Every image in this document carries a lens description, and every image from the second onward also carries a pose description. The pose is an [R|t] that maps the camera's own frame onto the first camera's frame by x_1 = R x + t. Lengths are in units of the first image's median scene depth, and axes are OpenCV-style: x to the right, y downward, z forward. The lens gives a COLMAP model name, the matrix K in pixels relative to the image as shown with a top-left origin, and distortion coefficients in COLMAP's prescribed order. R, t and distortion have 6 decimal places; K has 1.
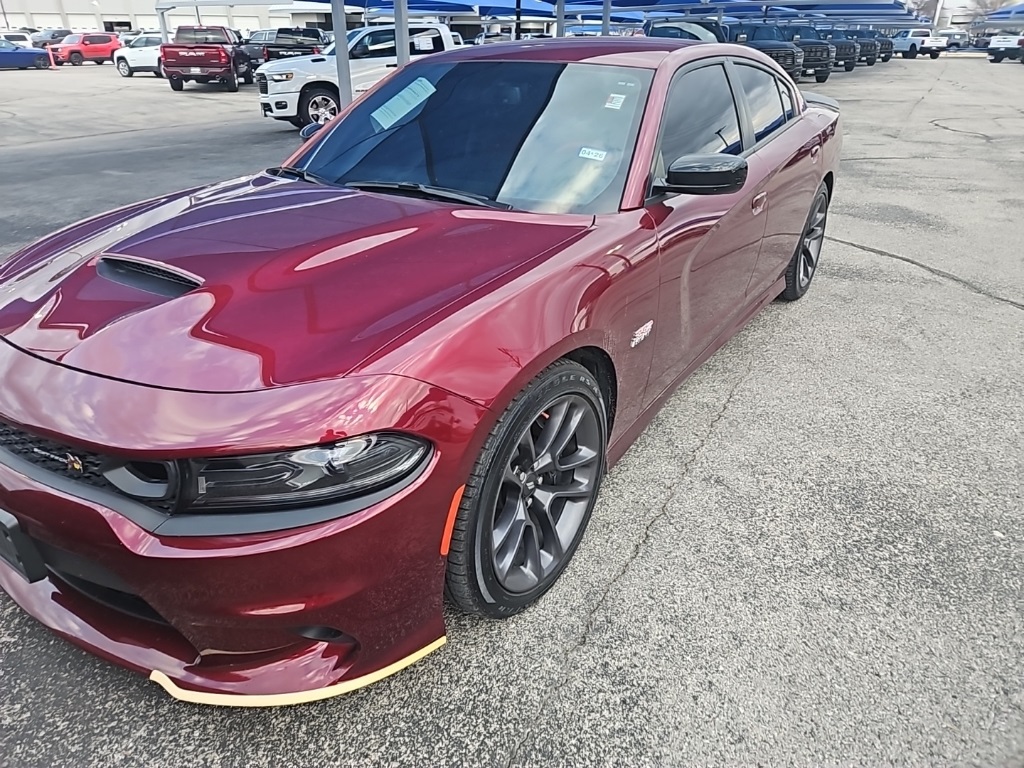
lens RADIAL K [[715.1, 0, 505.6], [0, 715.1, 384.6], [0, 0, 1]] dist [0.071924, -0.063935]
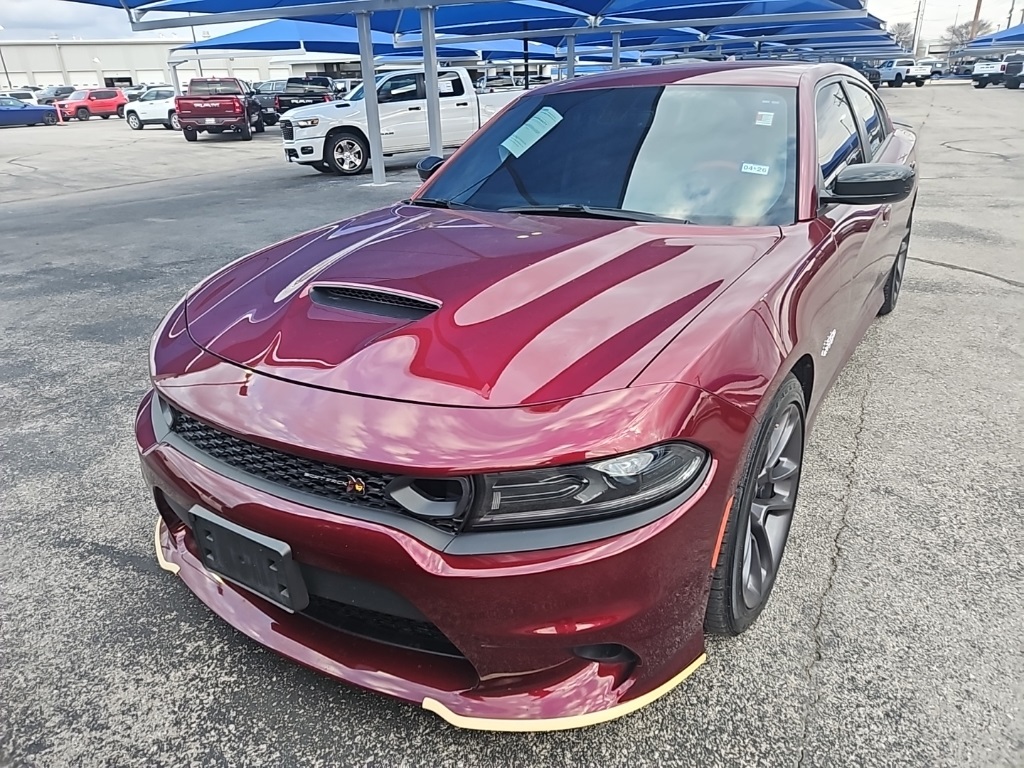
lens RADIAL K [[715.1, 0, 506.0], [0, 715.1, 385.9], [0, 0, 1]] dist [0.071924, -0.063935]
pose [[0.999087, -0.039420, 0.016438, -0.256179], [0.040184, 0.997988, -0.049043, 0.018776], [-0.014472, 0.049659, 0.998661, 0.007726]]
